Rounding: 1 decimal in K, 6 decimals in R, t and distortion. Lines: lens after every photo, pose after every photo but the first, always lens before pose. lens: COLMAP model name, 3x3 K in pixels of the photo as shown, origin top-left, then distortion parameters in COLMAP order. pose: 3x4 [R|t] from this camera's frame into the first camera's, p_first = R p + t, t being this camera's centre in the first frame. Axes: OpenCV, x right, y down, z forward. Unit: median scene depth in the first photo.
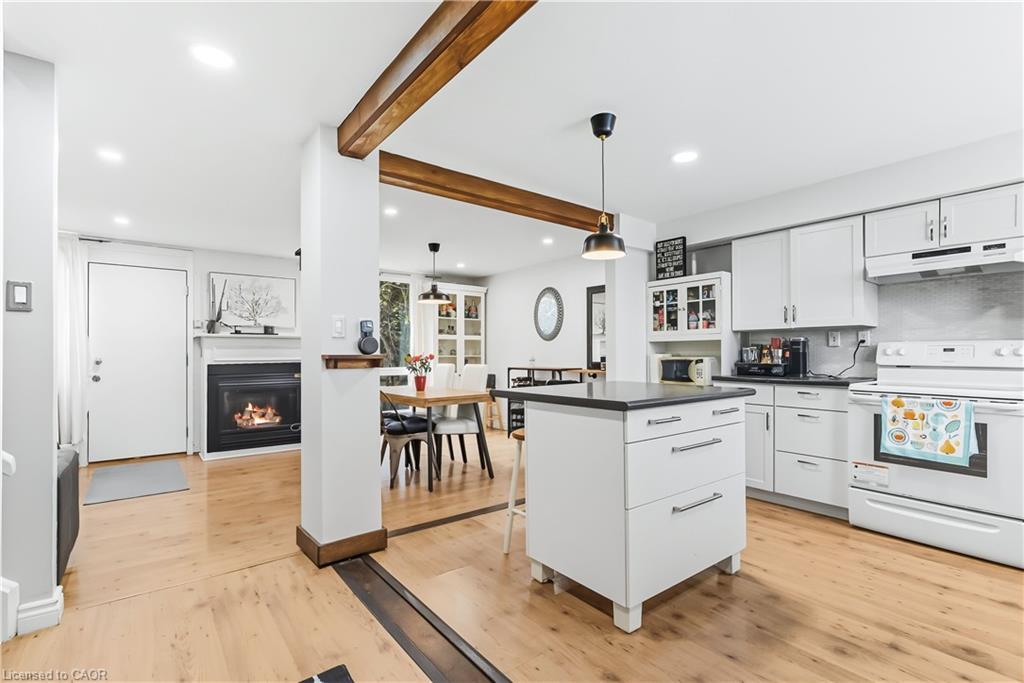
lens RADIAL K [[469.1, 0, 511.8], [0, 469.1, 351.5], [0, 0, 1]] dist [-0.002830, 0.004035]
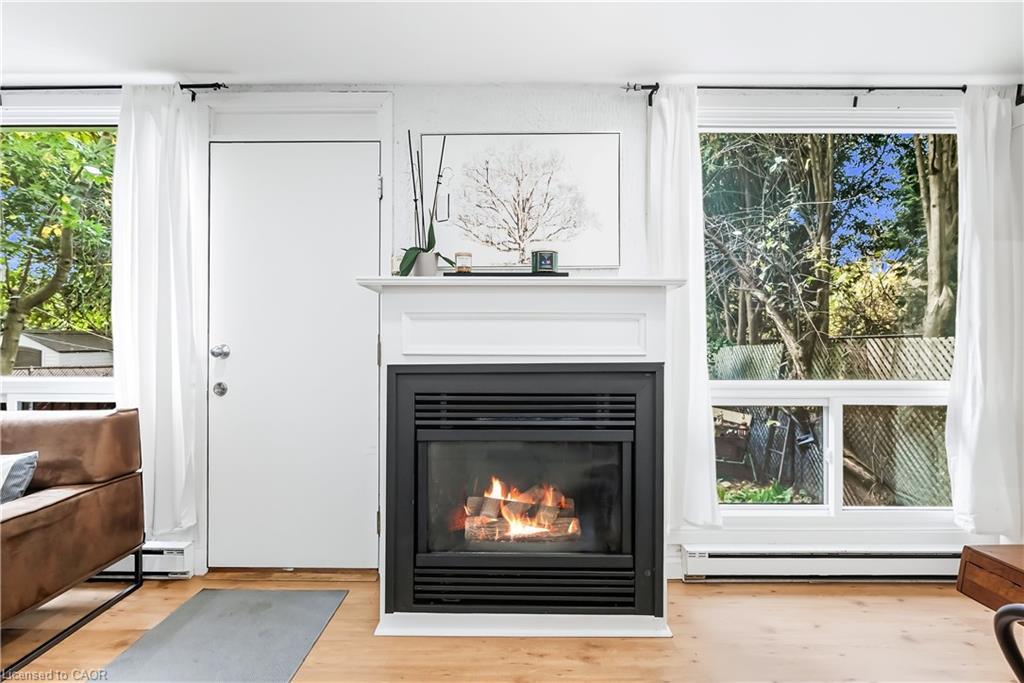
lens RADIAL K [[469.1, 0, 511.8], [0, 469.1, 351.5], [0, 0, 1]] dist [-0.002830, 0.004035]
pose [[0.789090, 0.007193, -0.614235, -0.449858], [-0.001089, 0.999946, 0.010310, 0.017796], [0.614277, -0.007467, 0.789055, 0.980030]]
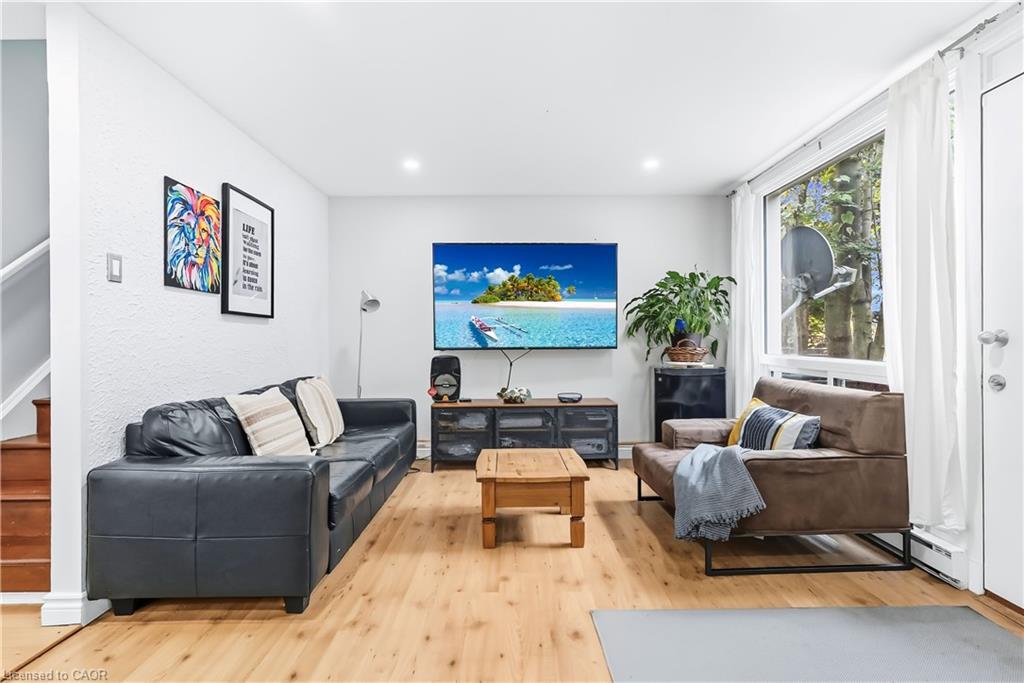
lens RADIAL K [[481.2, 0, 511.3], [0, 481.2, 338.6], [0, 0, 1]] dist [0.002635, 0.000301]
pose [[-0.637978, 0.004781, -0.770040, -0.391833], [0.013755, 0.999892, -0.005188, 0.020928], [0.769932, -0.013902, -0.637975, 1.136118]]
